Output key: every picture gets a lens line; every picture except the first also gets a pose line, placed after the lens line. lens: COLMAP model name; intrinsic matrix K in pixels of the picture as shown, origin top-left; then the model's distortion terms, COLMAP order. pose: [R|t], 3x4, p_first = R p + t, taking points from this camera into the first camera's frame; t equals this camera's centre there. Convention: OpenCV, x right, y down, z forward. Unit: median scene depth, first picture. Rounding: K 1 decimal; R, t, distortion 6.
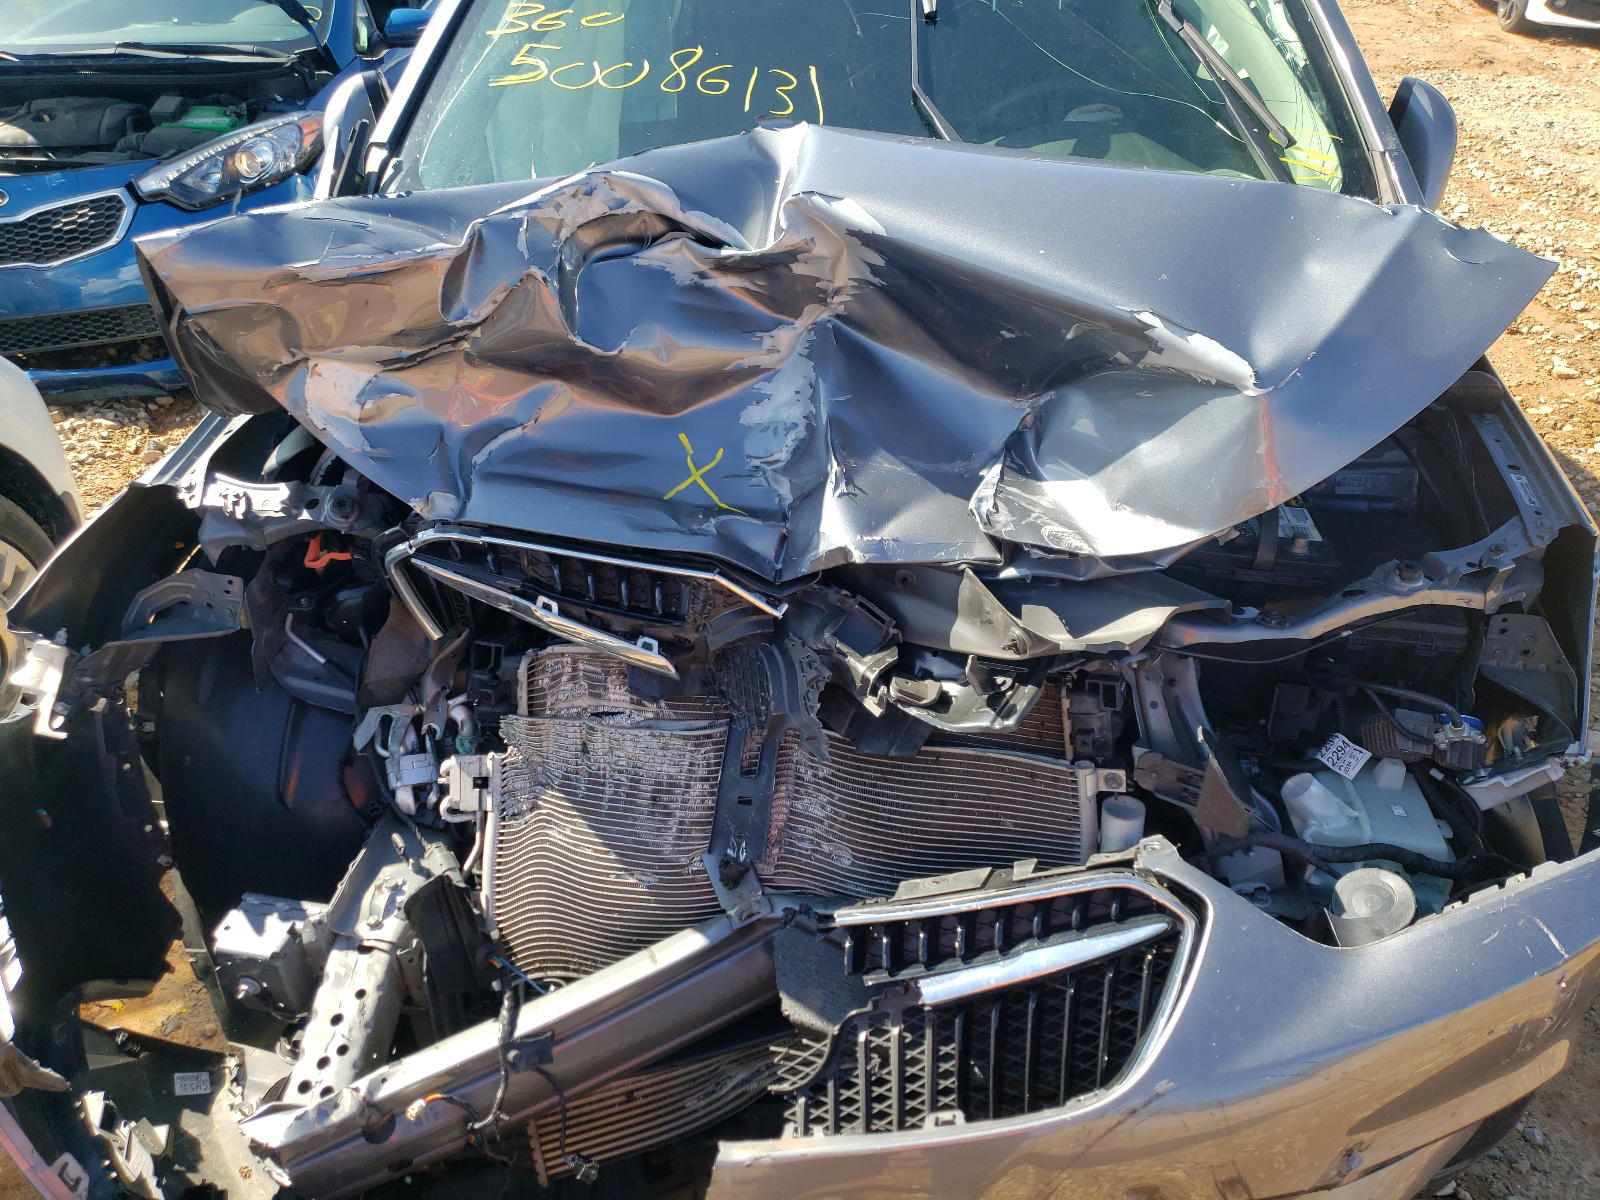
lens RADIAL K [[1231.7, 0, 795.0], [0, 1231.7, 614.1], [0, 0, 1]] dist [0.035429, -0.003031]
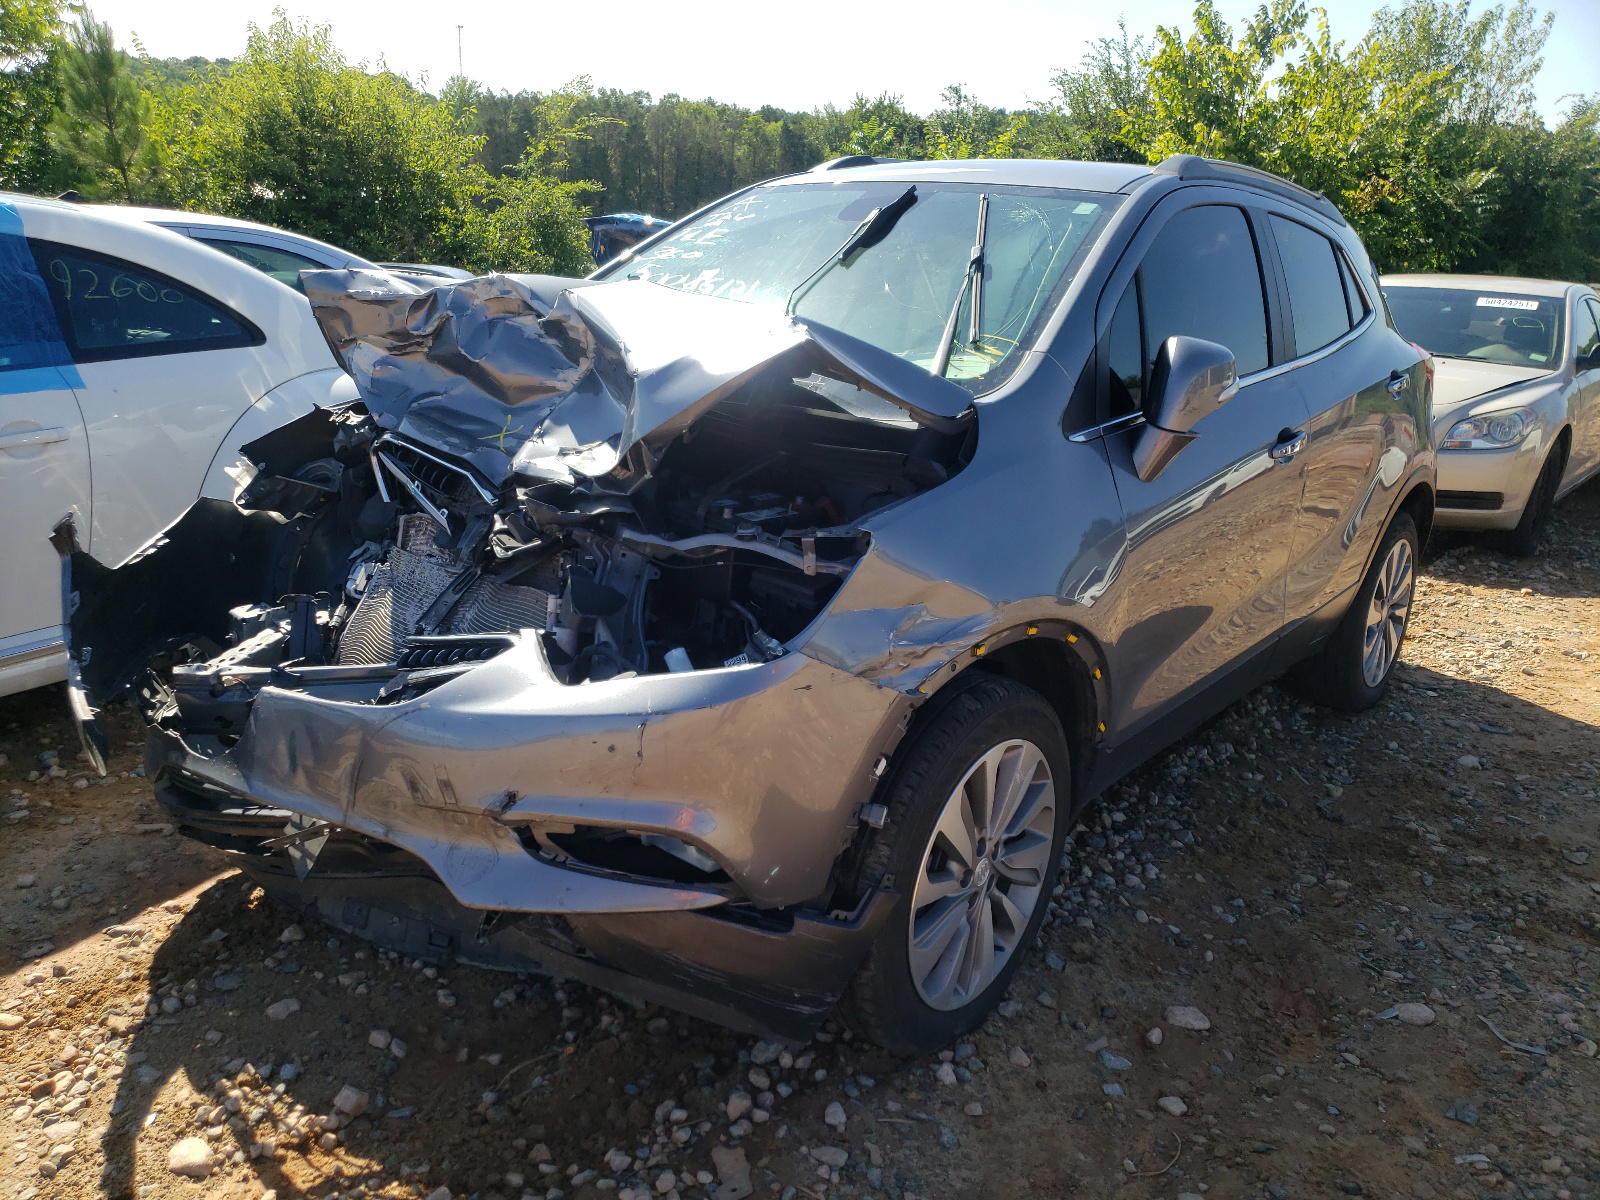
lens RADIAL K [[1231.7, 0, 795.0], [0, 1231.7, 614.1], [0, 0, 1]] dist [0.035429, -0.003031]
pose [[0.817281, 0.208045, -0.537372, 1.341079], [-0.356470, 0.915235, -0.187814, 0.326054], [0.452748, 0.345054, 0.822166, -0.215878]]
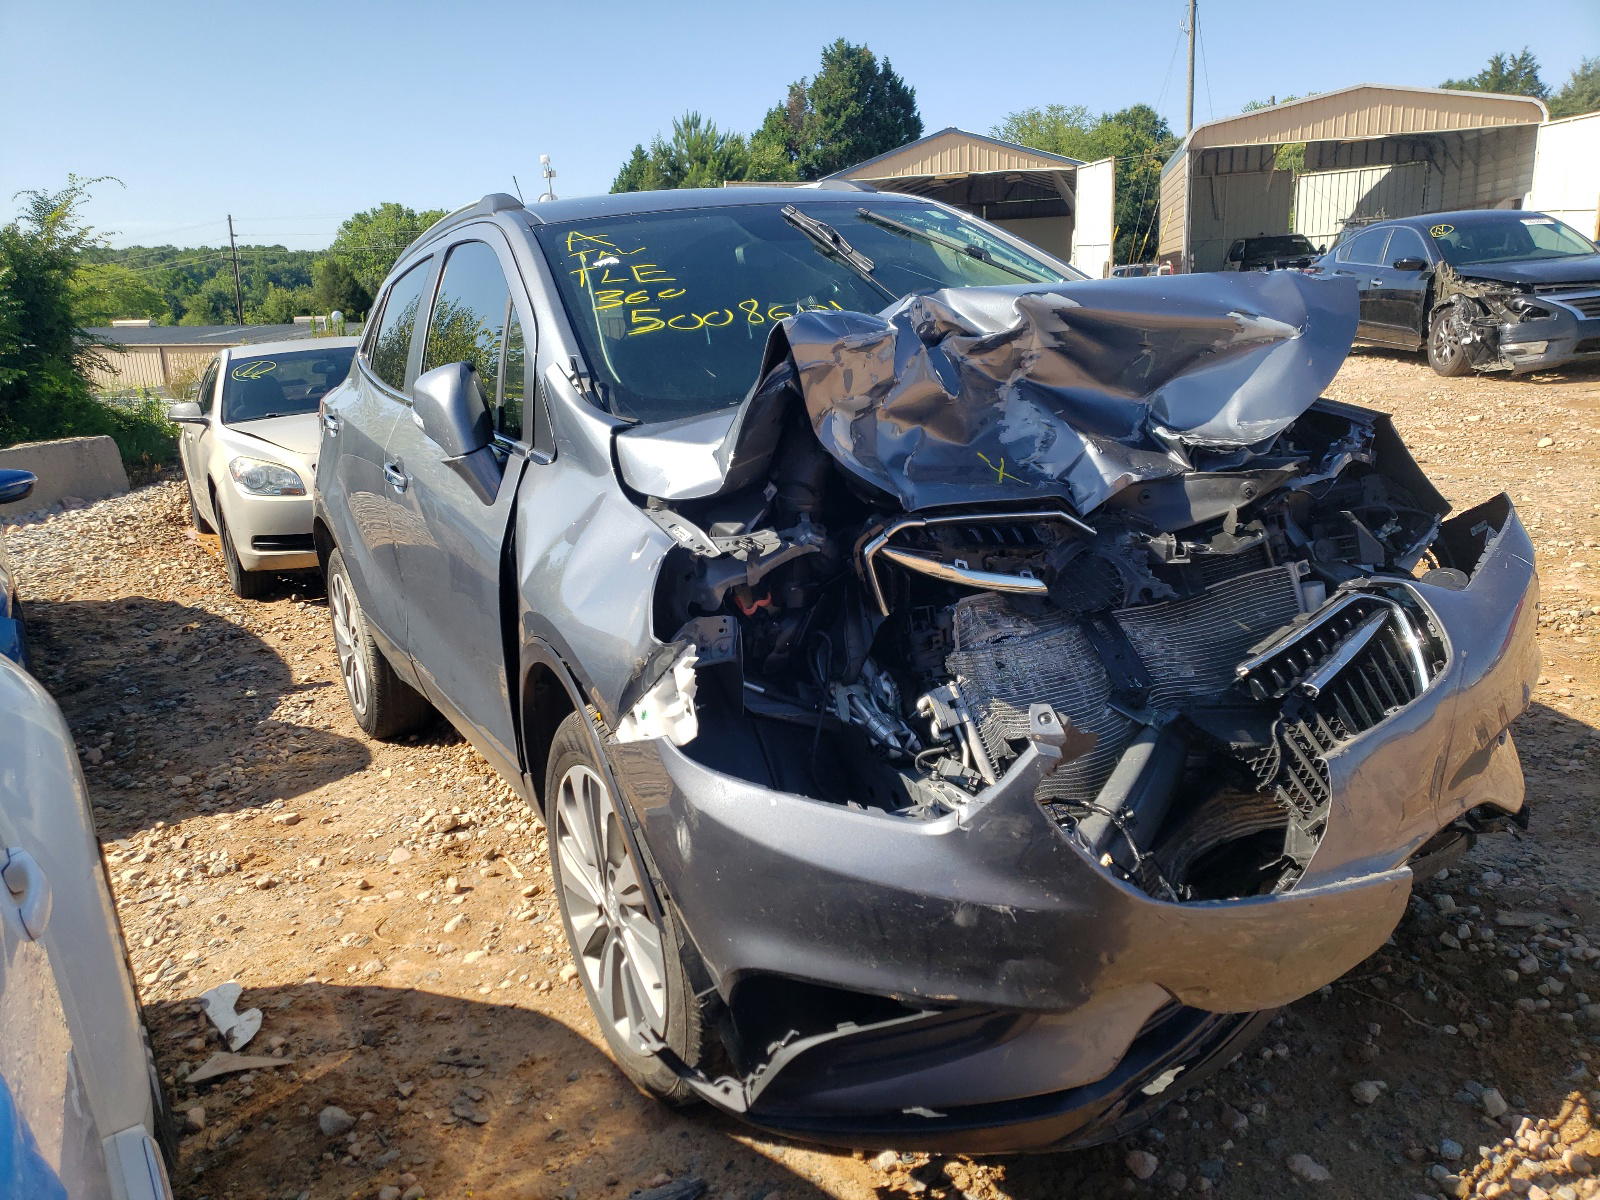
lens RADIAL K [[1229.7, 0, 800.0], [0, 1229.7, 600.0], [0, 0, 1]] dist [0.137170, -0.208945]
pose [[0.835891, -0.193385, 0.513700, -1.143951], [0.365186, 0.894629, -0.257443, 0.343643], [-0.409786, 0.402791, 0.818434, -0.099069]]
